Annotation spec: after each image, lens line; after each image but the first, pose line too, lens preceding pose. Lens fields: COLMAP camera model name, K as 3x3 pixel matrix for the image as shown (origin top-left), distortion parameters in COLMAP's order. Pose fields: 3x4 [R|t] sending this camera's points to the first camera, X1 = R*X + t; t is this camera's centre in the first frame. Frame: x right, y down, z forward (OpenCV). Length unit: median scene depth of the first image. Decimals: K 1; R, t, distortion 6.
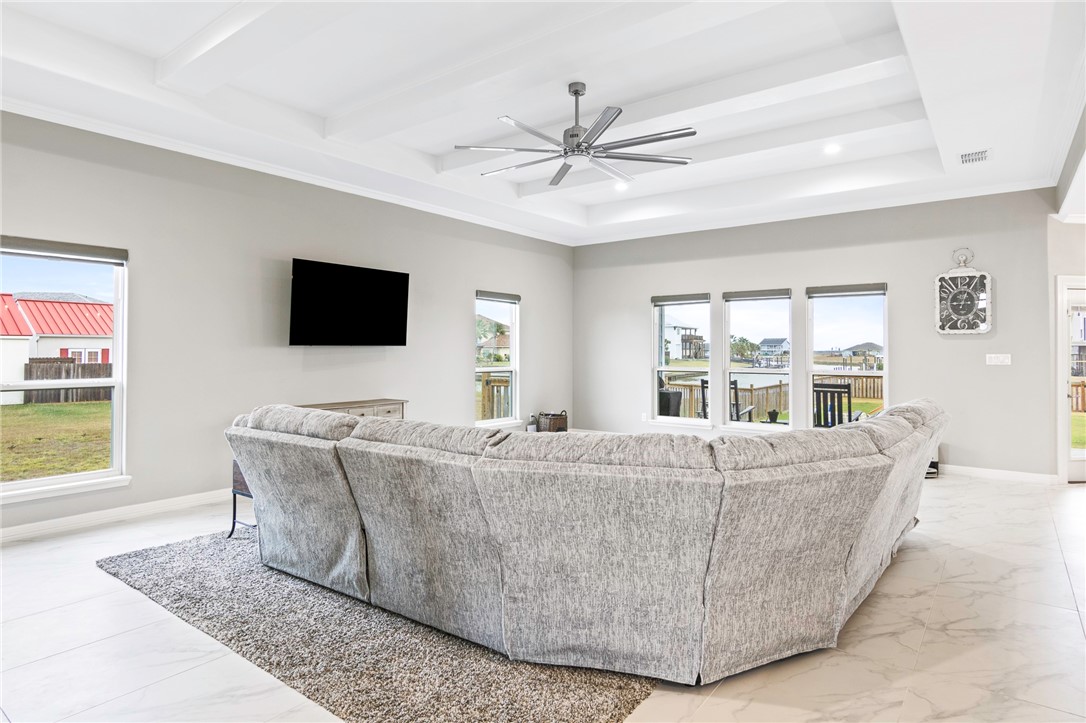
lens RADIAL K [[607.0, 0, 543.2], [0, 607.0, 343.7], [0, 0, 1]] dist [0.001080, -0.000160]
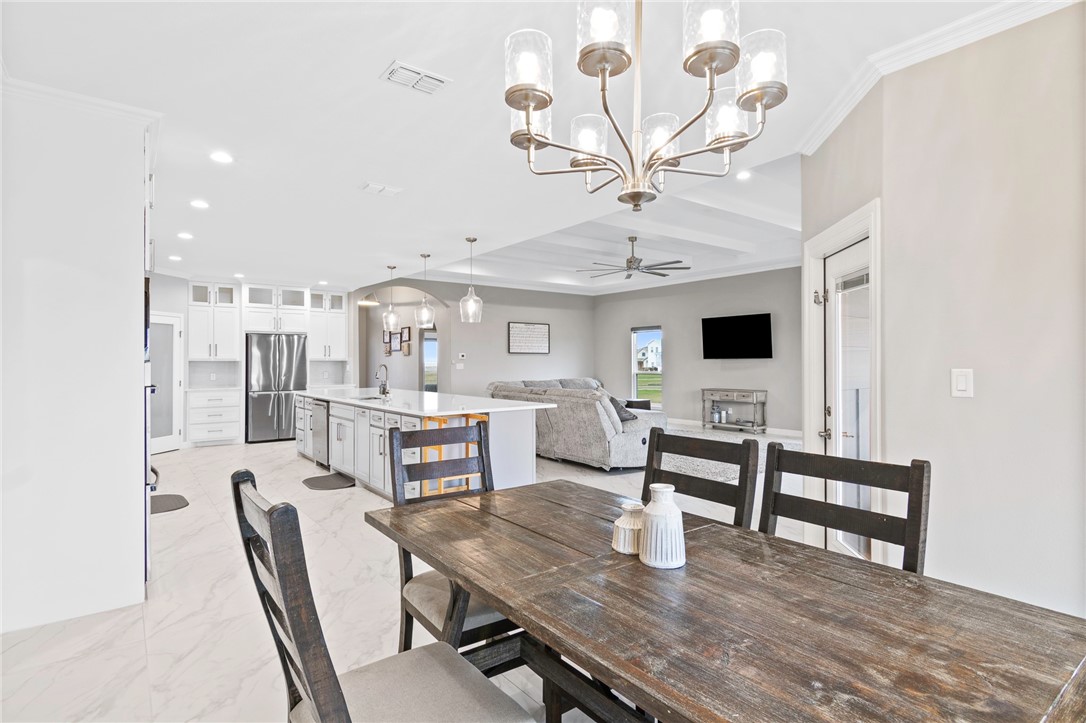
lens RADIAL K [[549.7, 0, 541.3], [0, 549.7, 358.2], [0, 0, 1]] dist [-0.000264, 0.000964]
pose [[-0.259306, -0.008603, -0.965757, 1.415384], [0.015127, 0.999801, -0.012968, 0.014356], [0.965677, -0.017971, -0.259125, 0.837956]]
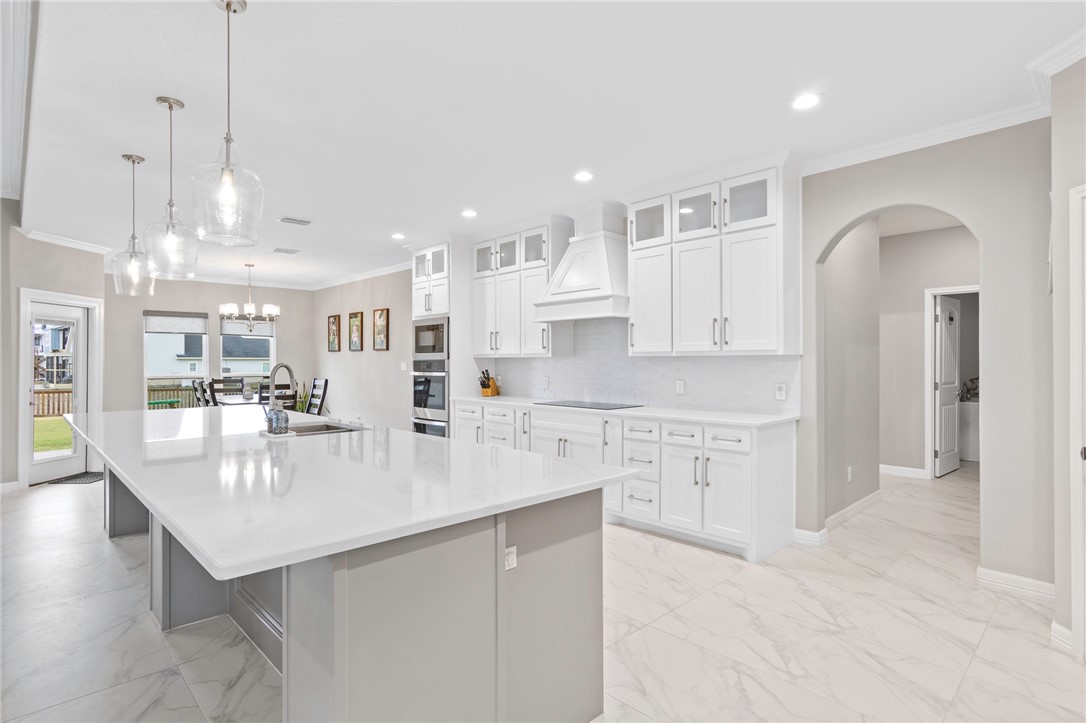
lens RADIAL K [[549.7, 0, 541.3], [0, 549.7, 358.2], [0, 0, 1]] dist [-0.000264, 0.000964]
pose [[0.152731, 0.001464, 0.988267, 0.056217], [-0.009405, 0.999956, -0.000027, -0.000397], [-0.988223, -0.009290, 0.152738, -0.015664]]
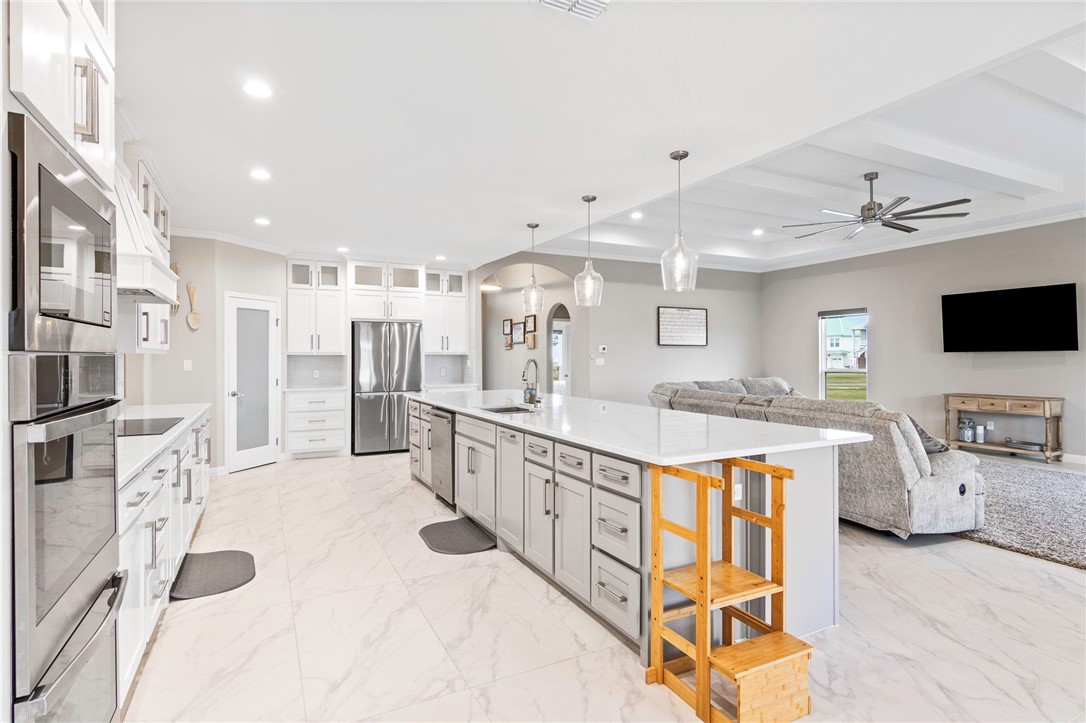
lens RADIAL K [[549.7, 0, 541.3], [0, 549.7, 358.2], [0, 0, 1]] dist [-0.000264, 0.000964]
pose [[-0.430635, 0.000199, -0.902526, 1.123981], [0.013616, 0.999888, -0.006276, 0.011265], [0.902423, -0.014992, -0.430589, 0.599596]]
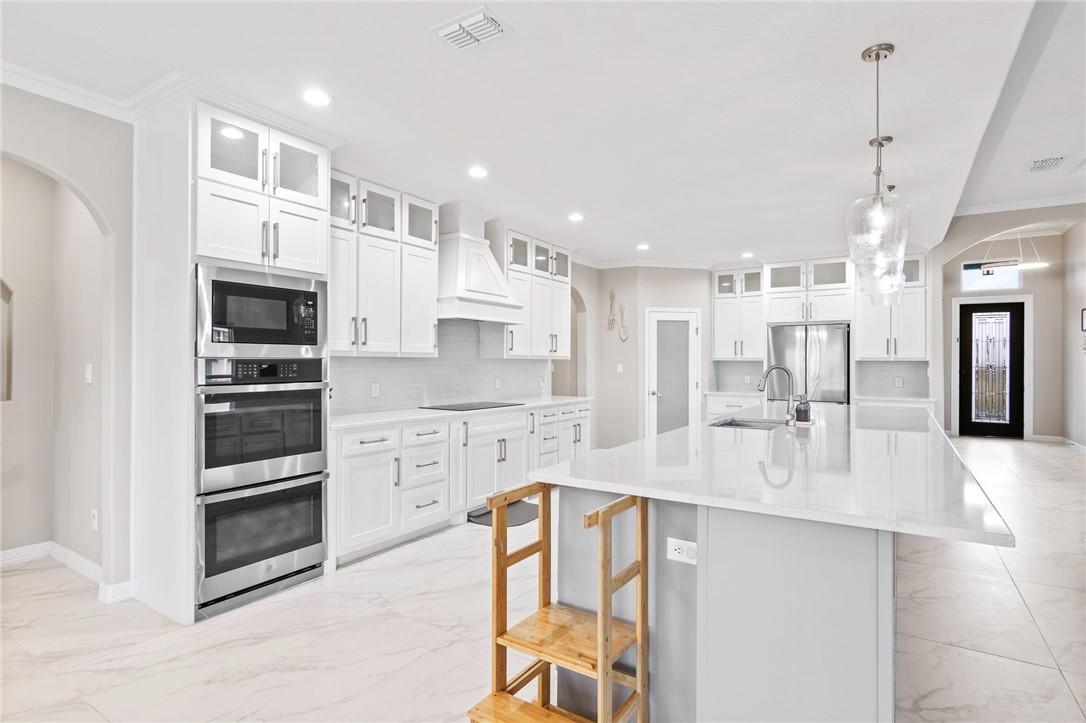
lens RADIAL K [[558.6, 0, 543.6], [0, 558.6, 349.5], [0, 0, 1]] dist [0.003508, 0.001249]
pose [[-0.996457, -0.009592, -0.083553, 0.805891], [-0.006597, 0.999328, -0.036049, 0.013085], [0.083843, -0.035370, -0.995851, 0.843868]]
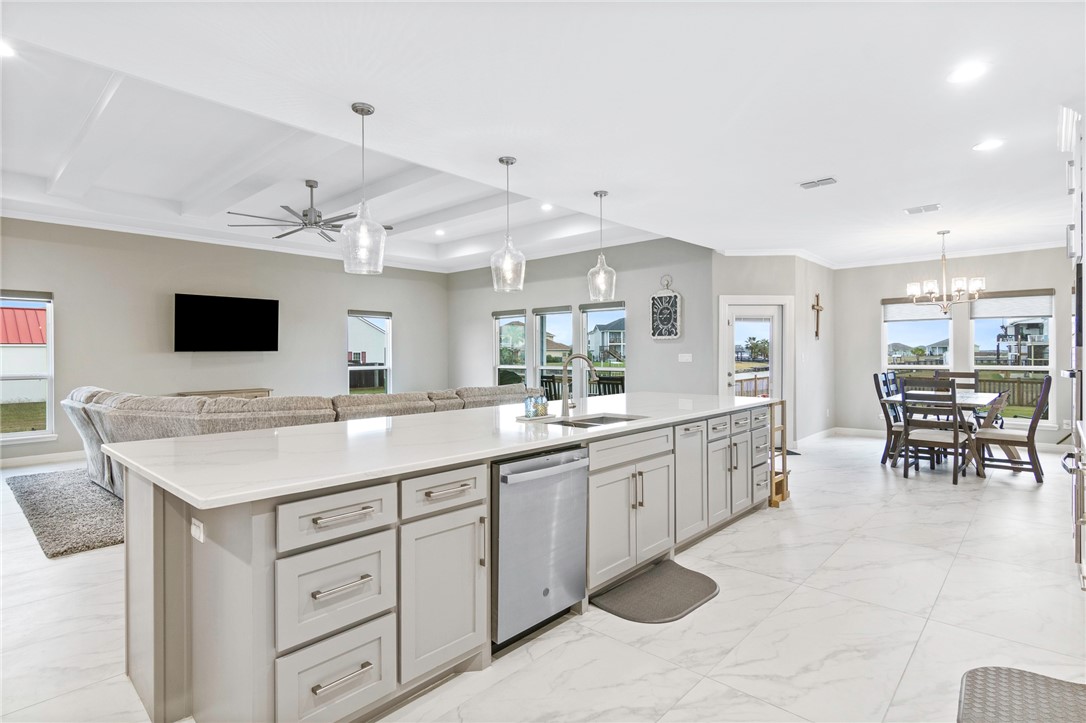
lens RADIAL K [[549.7, 0, 541.3], [0, 549.7, 358.2], [0, 0, 1]] dist [-0.000264, 0.000964]
pose [[0.996119, -0.006580, -0.087774, 0.533437], [0.008395, 0.999758, 0.020328, -0.000643], [0.087619, -0.020986, 0.995933, -0.243090]]
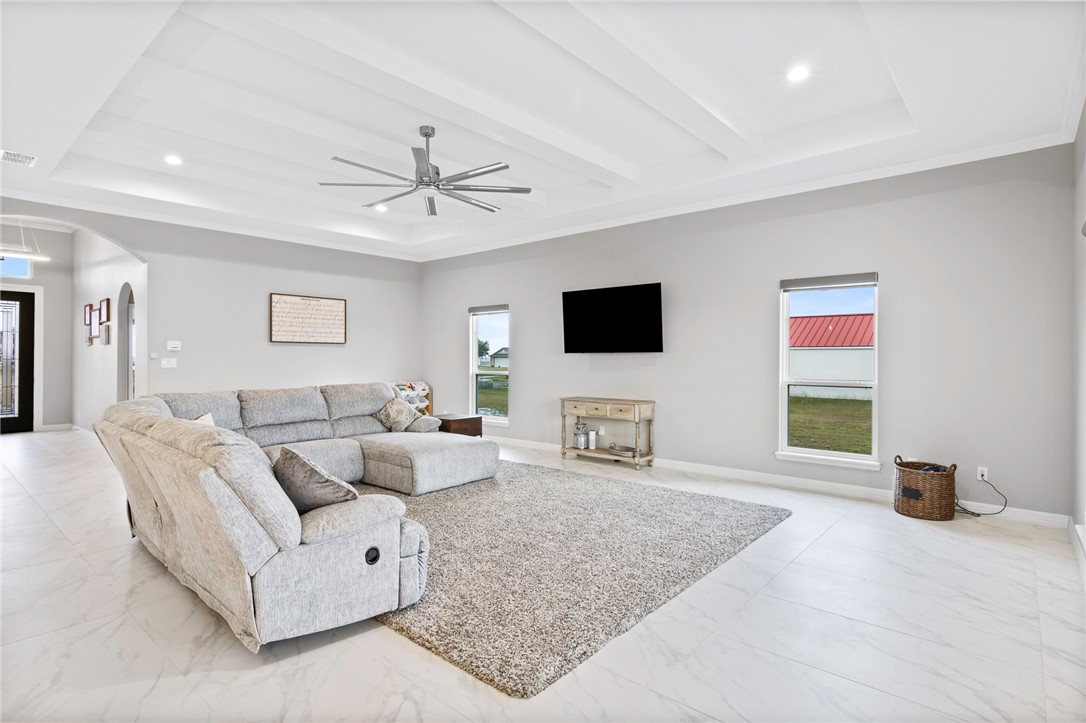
lens RADIAL K [[551.6, 0, 543.0], [0, 551.6, 361.5], [0, 0, 1]] dist [0.000637, 0.000540]
pose [[-0.061714, 0.004549, -0.998083, 0.777725], [0.010858, 0.999933, 0.003886, 0.014674], [0.998035, -0.010597, -0.061760, 0.907689]]
